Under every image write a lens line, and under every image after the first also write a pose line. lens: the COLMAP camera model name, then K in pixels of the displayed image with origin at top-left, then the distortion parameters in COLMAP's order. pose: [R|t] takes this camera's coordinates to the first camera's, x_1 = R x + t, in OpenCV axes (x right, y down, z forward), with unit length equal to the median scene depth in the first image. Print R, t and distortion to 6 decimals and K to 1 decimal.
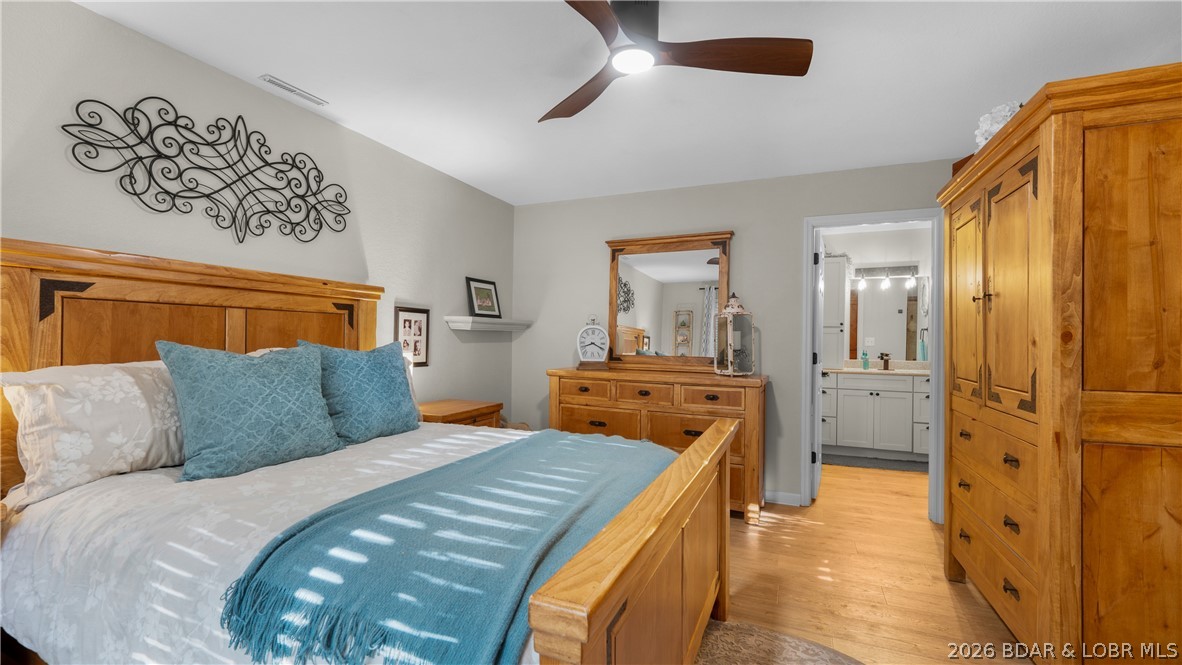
lens RADIAL K [[488.8, 0, 577.5], [0, 488.8, 336.3], [0, 0, 1]] dist [-0.001735, -0.000203]
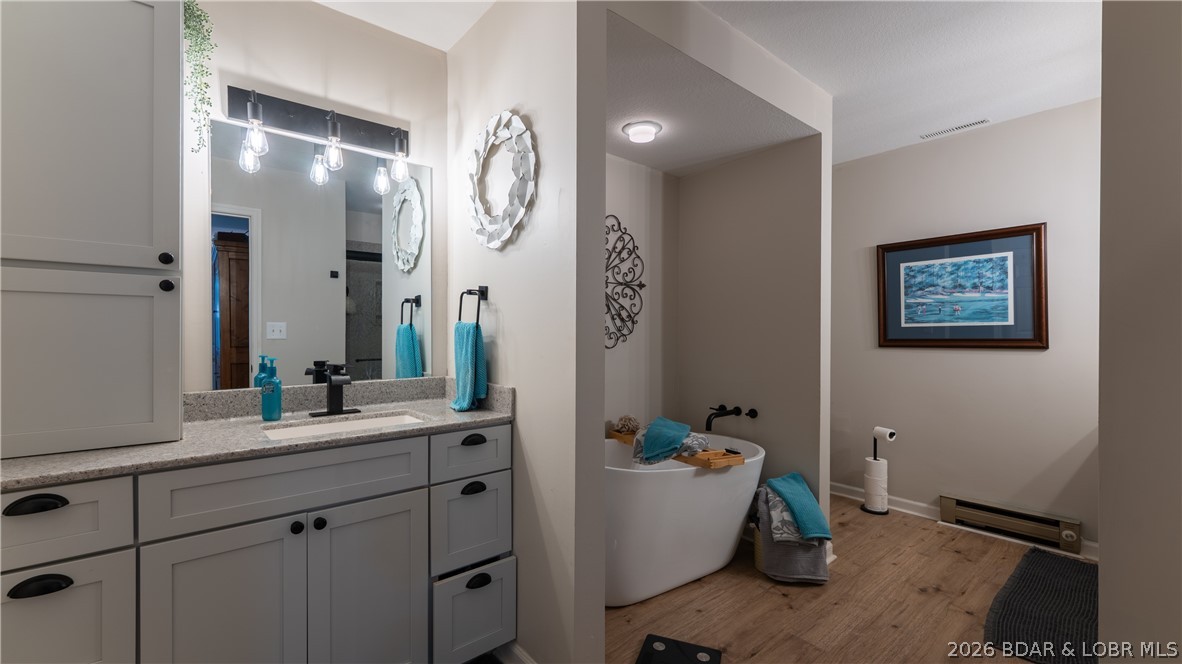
lens RADIAL K [[488.3, 0, 605.9], [0, 488.3, 334.3], [0, 0, 1]] dist [0.001326, 0.000194]
pose [[0.417789, -0.017743, 0.908371, 0.406285], [0.002427, 0.999828, 0.018414, 0.008851], [-0.908541, -0.005488, 0.417760, 0.692352]]
